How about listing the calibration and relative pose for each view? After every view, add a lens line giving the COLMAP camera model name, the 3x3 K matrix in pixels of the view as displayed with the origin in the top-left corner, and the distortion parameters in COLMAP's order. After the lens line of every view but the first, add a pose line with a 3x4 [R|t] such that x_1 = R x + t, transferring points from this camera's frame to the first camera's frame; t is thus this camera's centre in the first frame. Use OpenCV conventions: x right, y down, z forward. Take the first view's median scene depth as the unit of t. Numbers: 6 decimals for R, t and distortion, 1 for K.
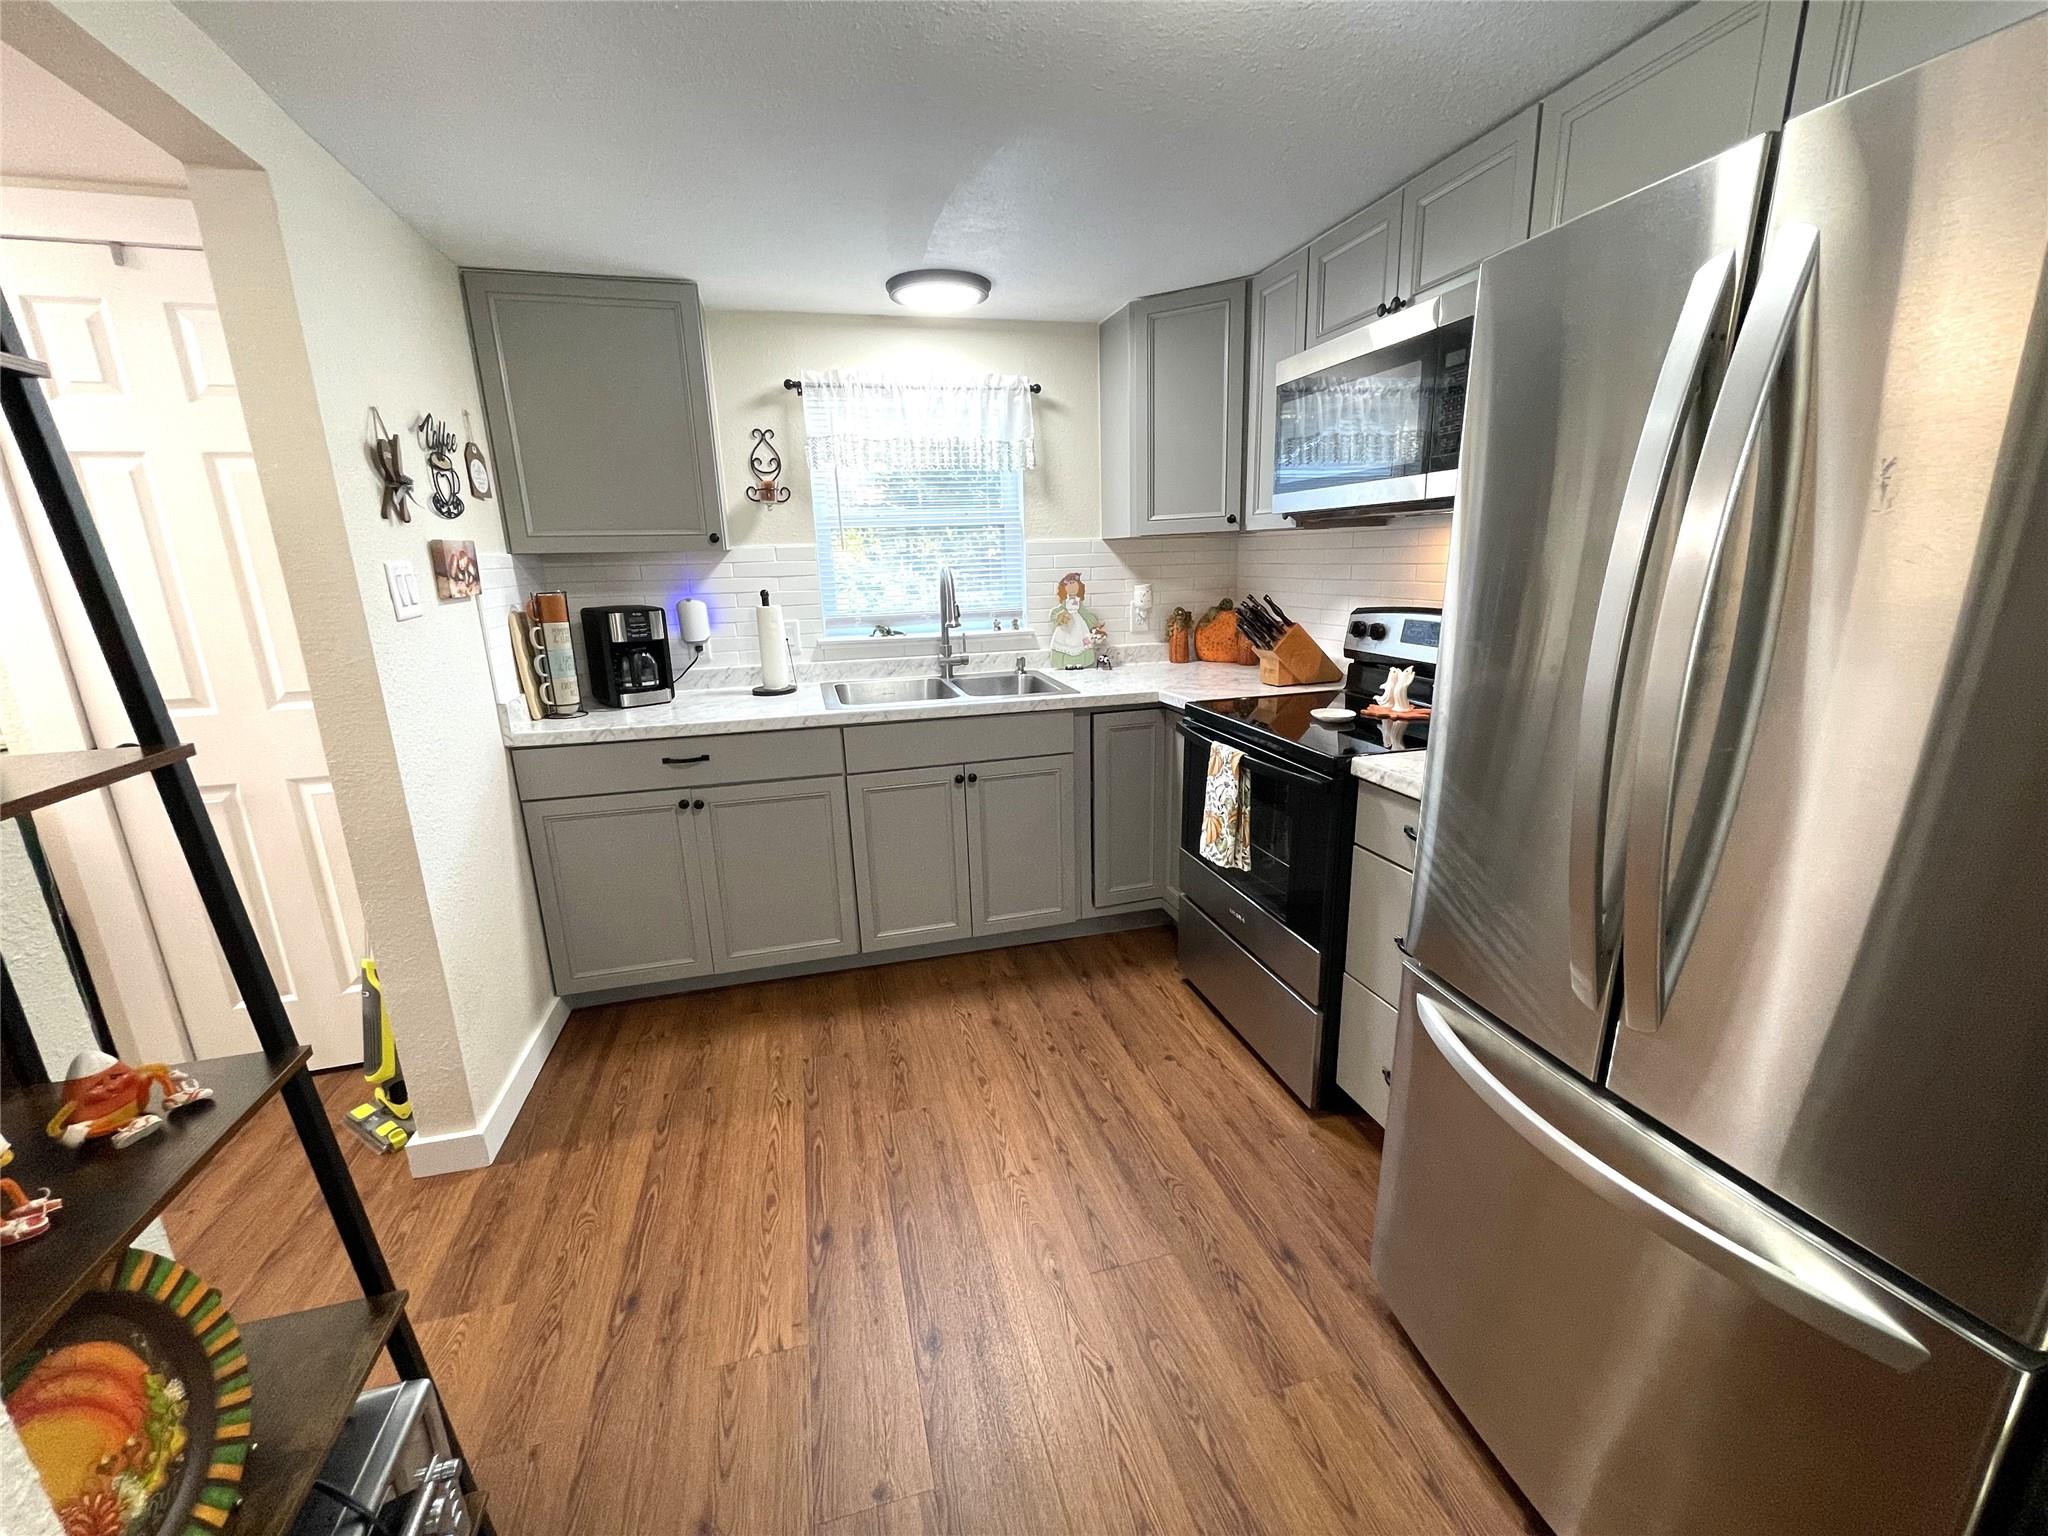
lens RADIAL K [[826.4, 0, 1024.4], [0, 826.4, 769.0], [0, 0, 1]] dist [-0.002387, -0.000476]
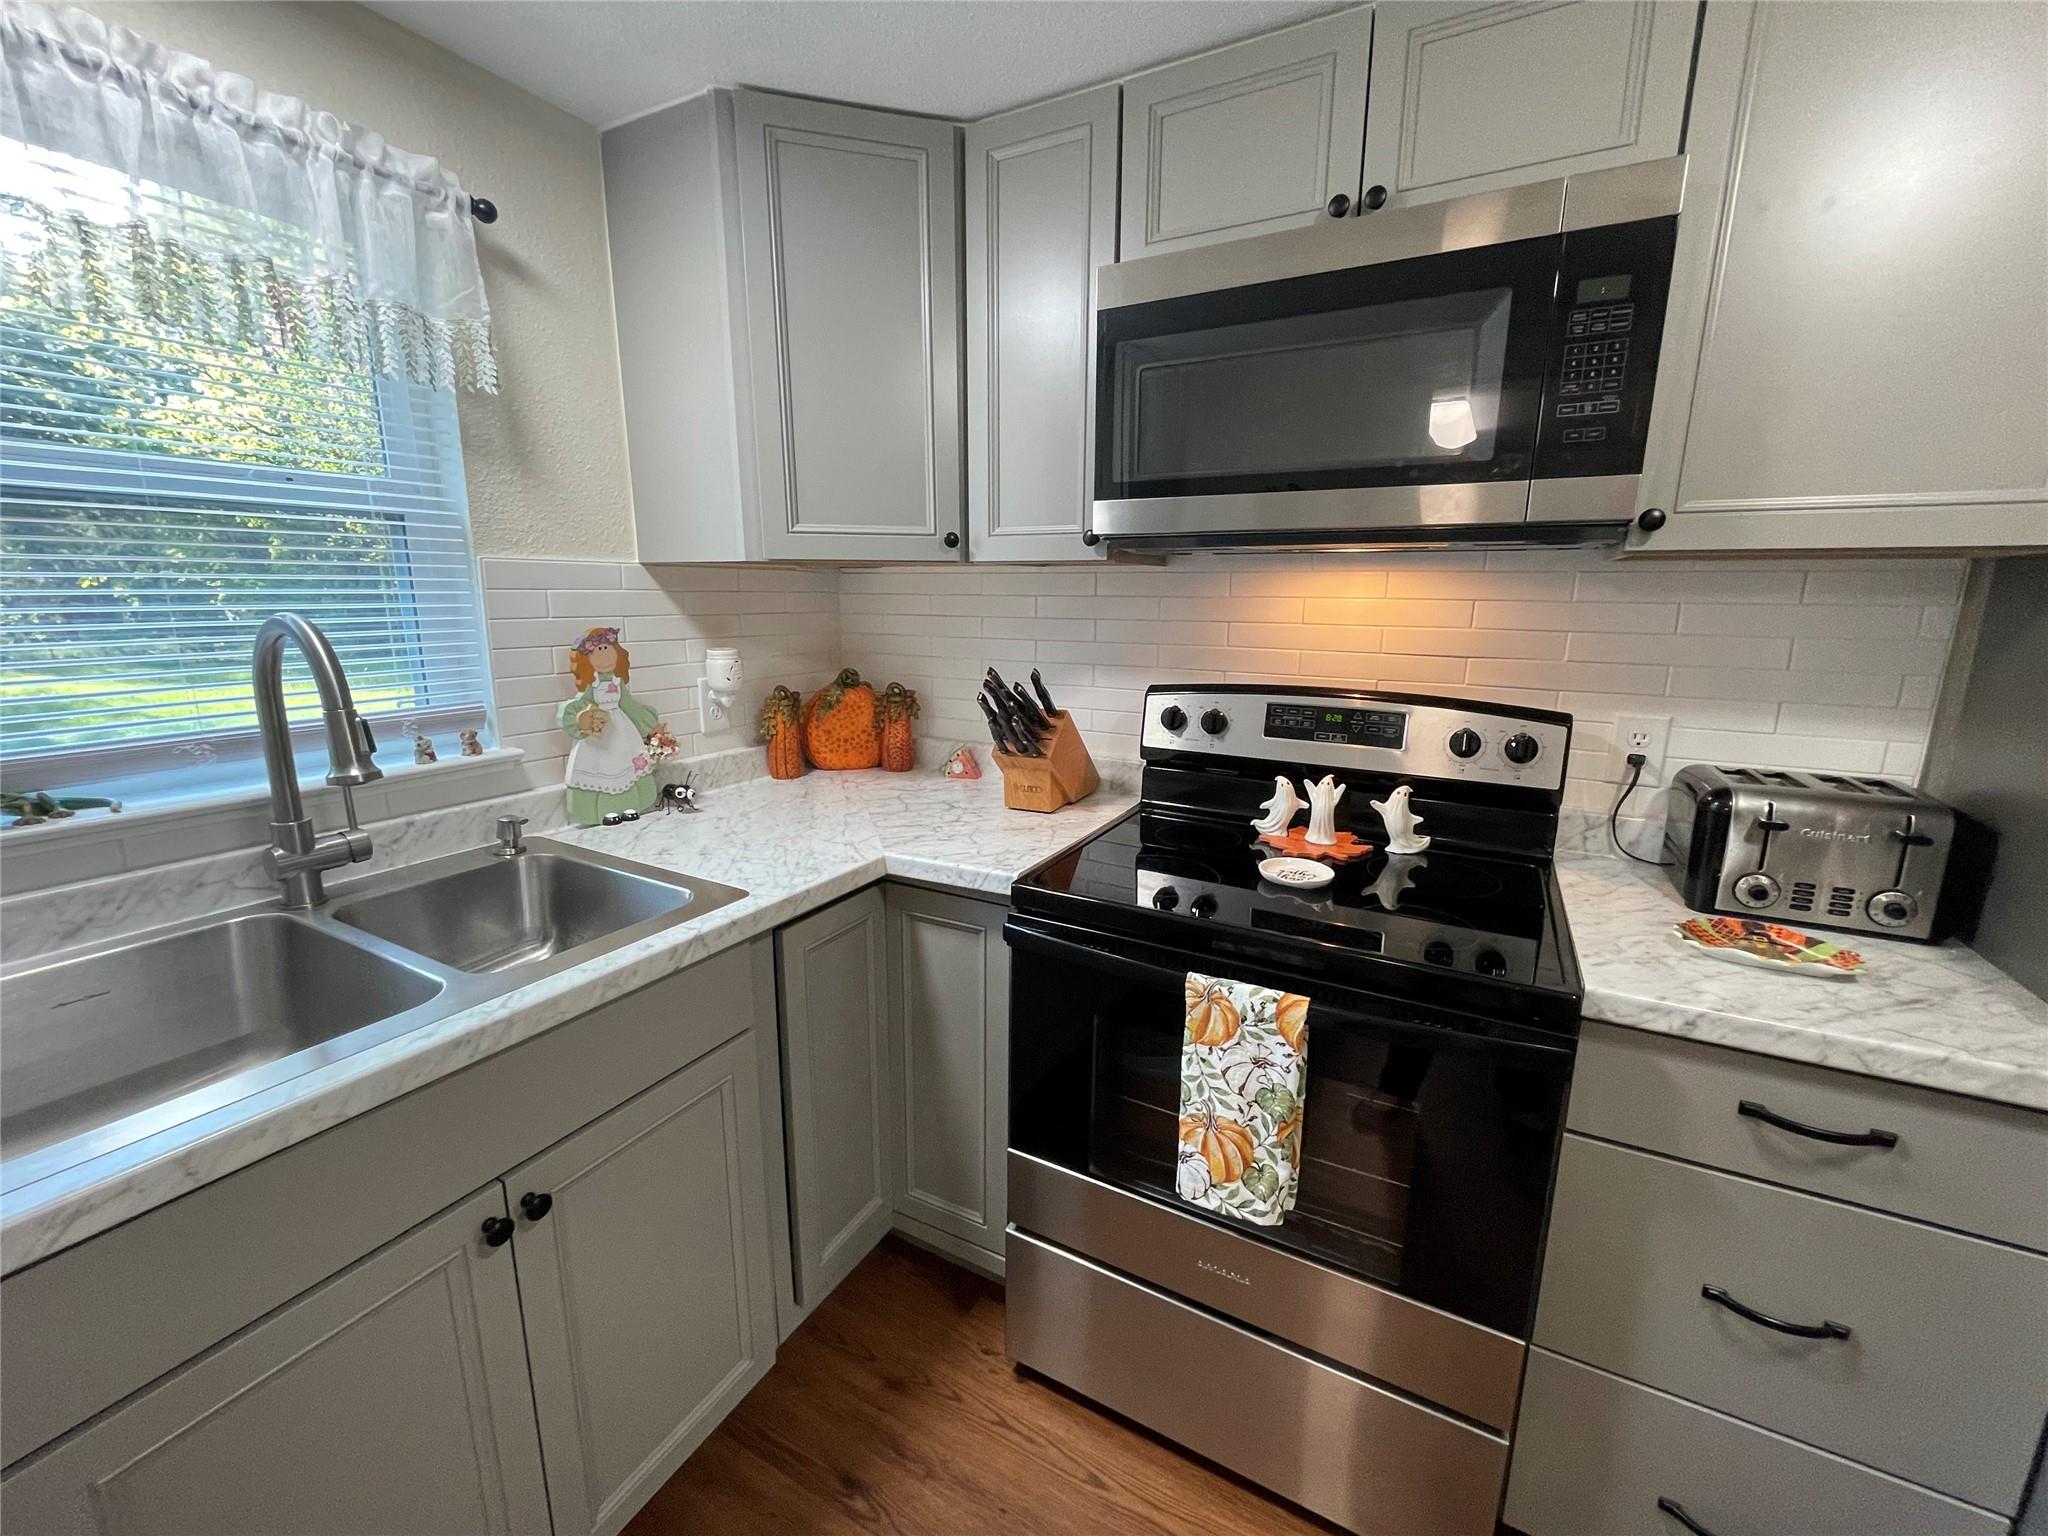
lens RADIAL K [[826.4, 0, 1026.8], [0, 826.4, 768.8], [0, 0, 1]] dist [-0.002387, -0.000476]
pose [[0.691762, -0.117292, 0.712536, -0.151126], [0.155368, 0.987787, 0.011763, -0.149531], [-0.705213, 0.102568, 0.701537, 0.599093]]
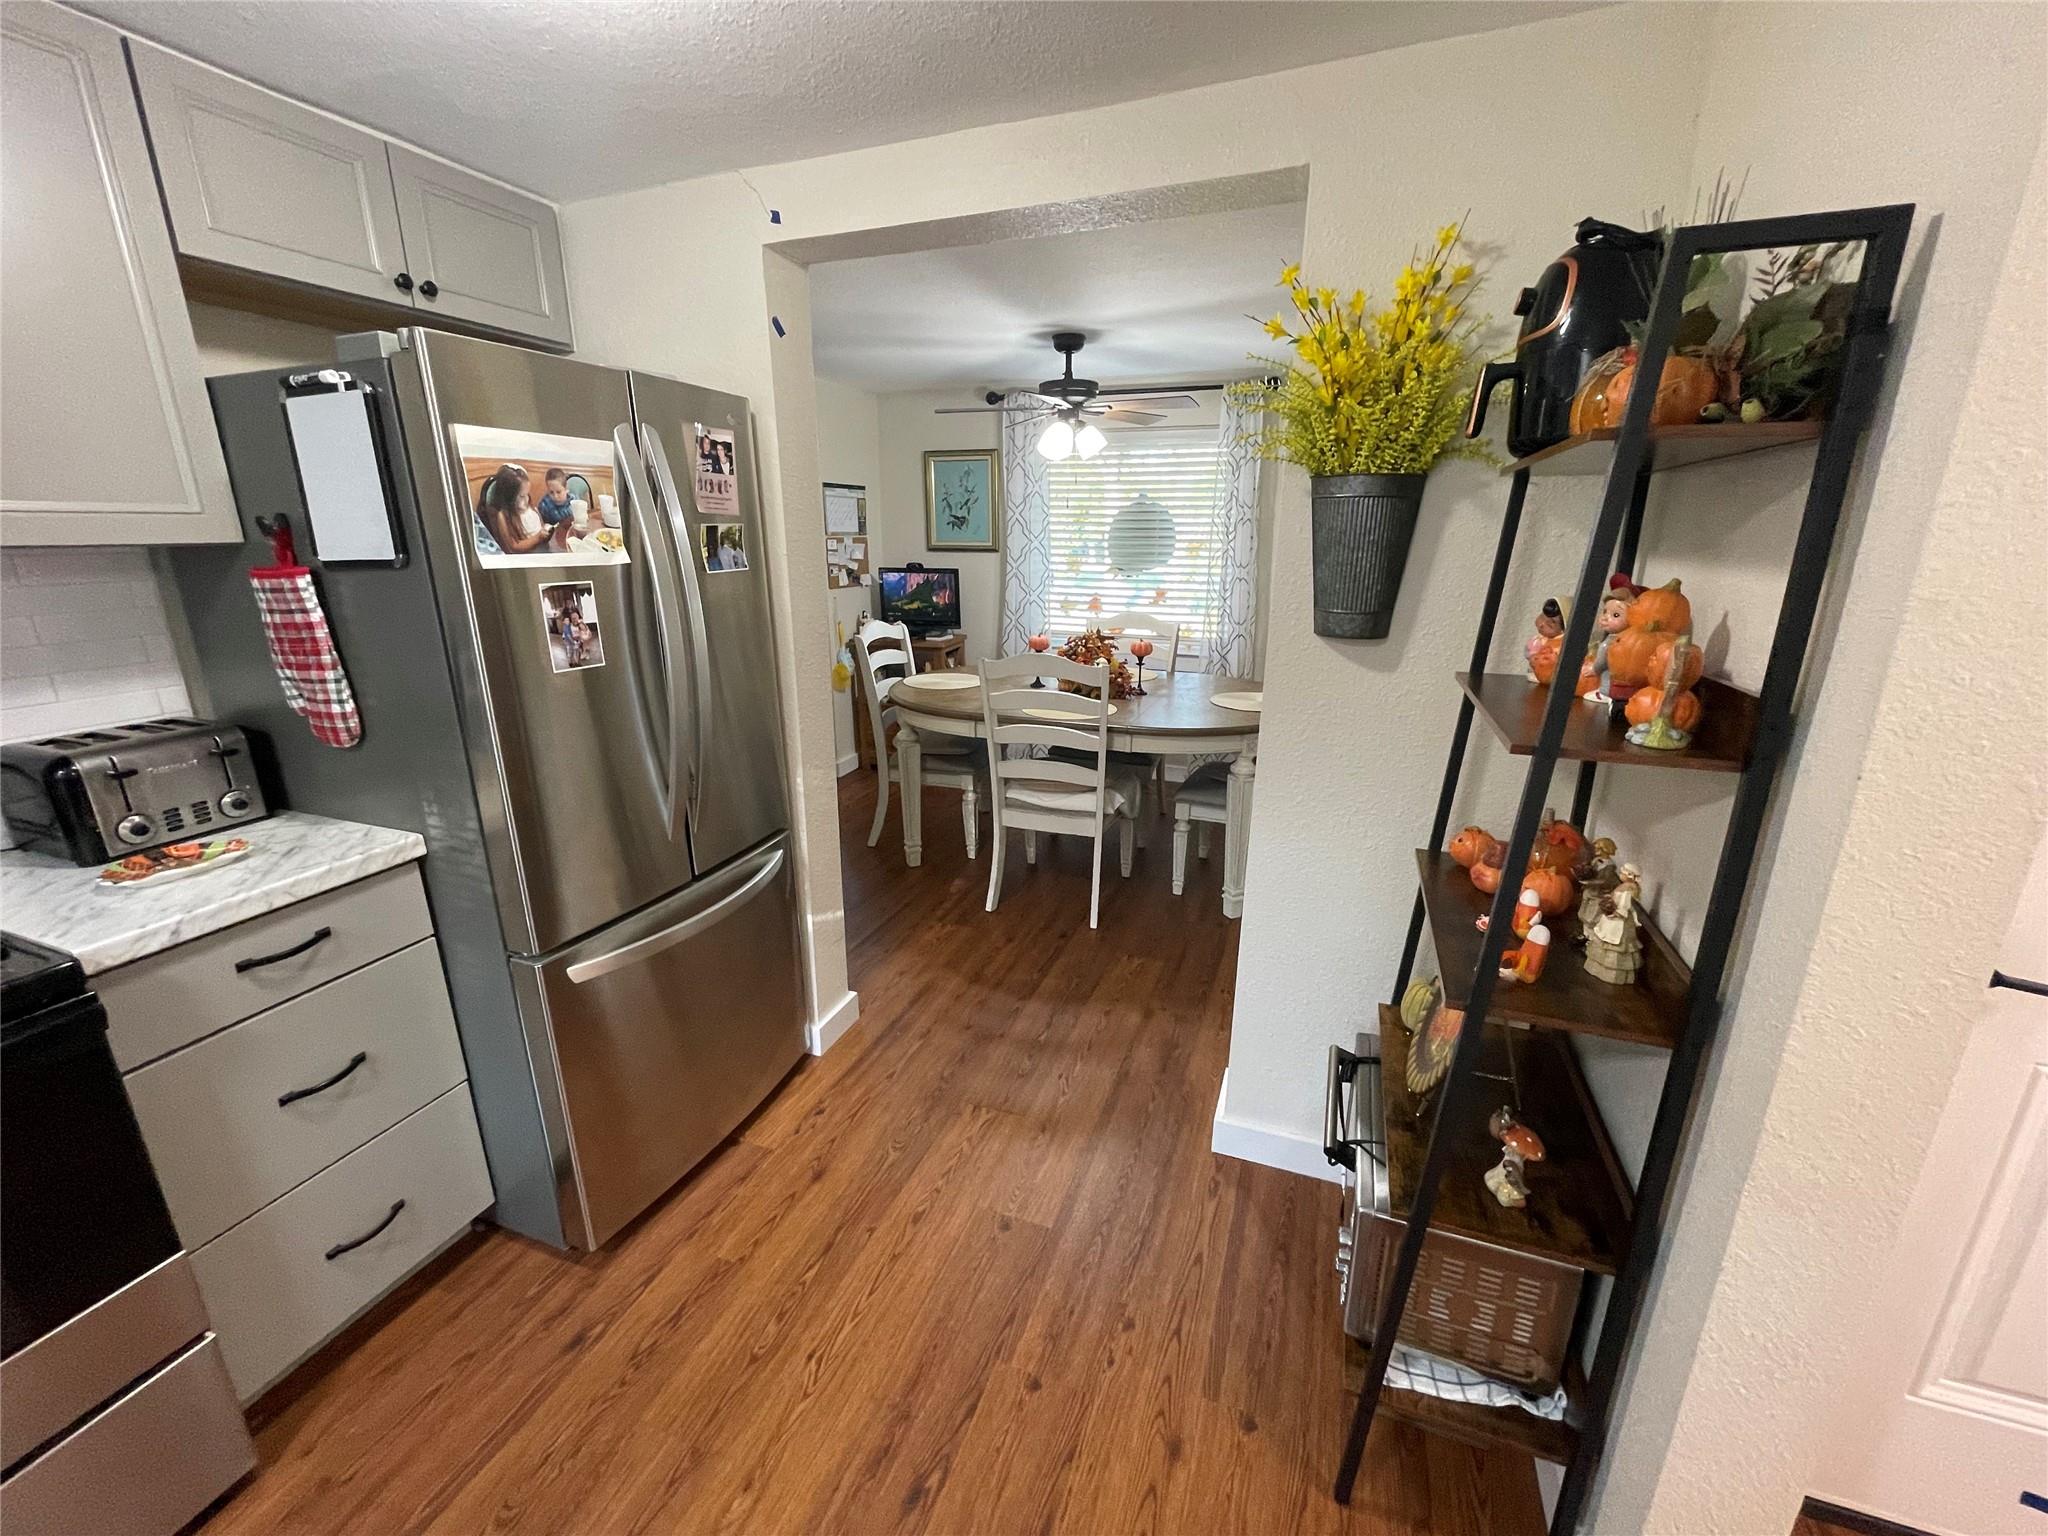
lens RADIAL K [[826.4, 0, 1025.1], [0, 826.4, 768.1], [0, 0, 1]] dist [-0.002387, -0.000476]
pose [[-0.809622, -0.137117, 0.570712, -0.335093], [0.169389, 0.876378, 0.450853, -0.195857], [-0.561979, 0.461693, -0.686309, 0.664066]]
